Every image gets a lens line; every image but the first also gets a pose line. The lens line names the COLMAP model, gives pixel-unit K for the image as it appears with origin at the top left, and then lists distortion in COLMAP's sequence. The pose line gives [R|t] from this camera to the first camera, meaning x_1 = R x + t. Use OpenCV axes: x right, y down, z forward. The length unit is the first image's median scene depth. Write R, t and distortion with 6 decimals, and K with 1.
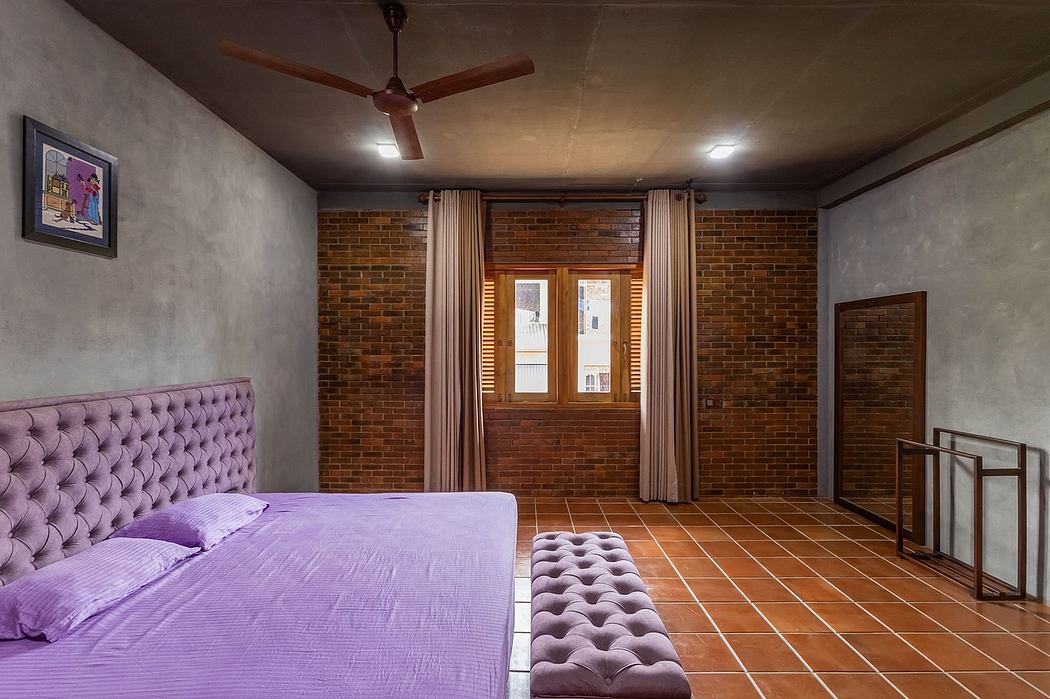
lens RADIAL K [[483.7, 0, 525.4], [0, 483.7, 348.2], [0, 0, 1]] dist [0.001282, 0.000659]
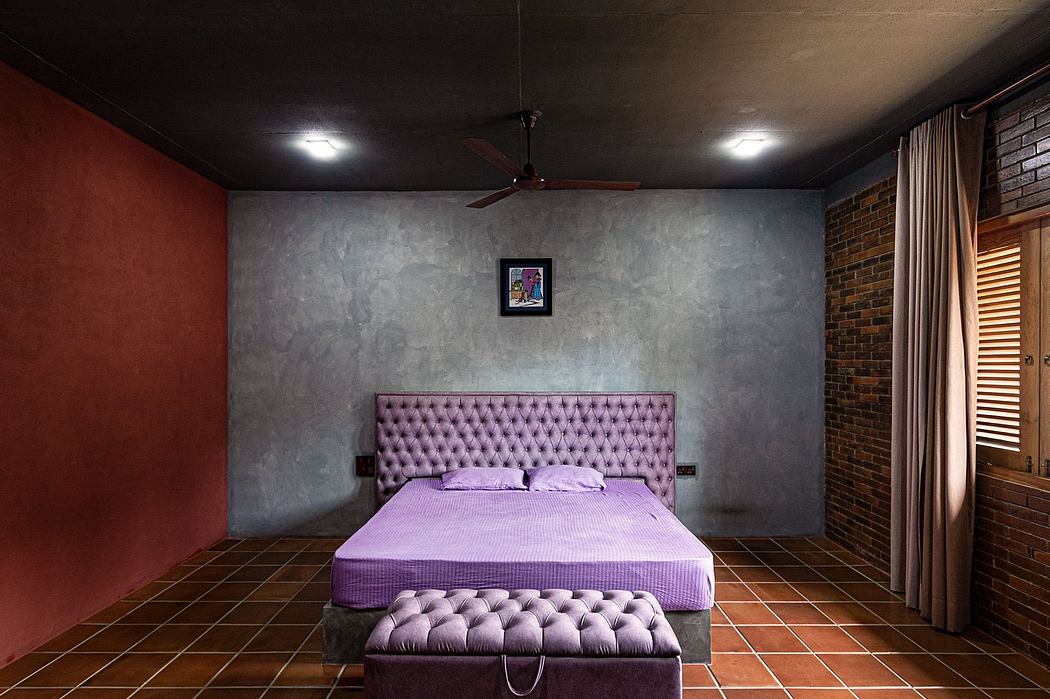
lens RADIAL K [[542.4, 0, 524.6], [0, 542.4, 357.9], [0, 0, 1]] dist [-0.001896, -0.000668]
pose [[-0.010792, -0.005989, -0.999924, 0.875277], [0.002152, 0.999980, -0.006013, -0.017568], [0.999939, -0.002217, -0.010779, 0.728772]]
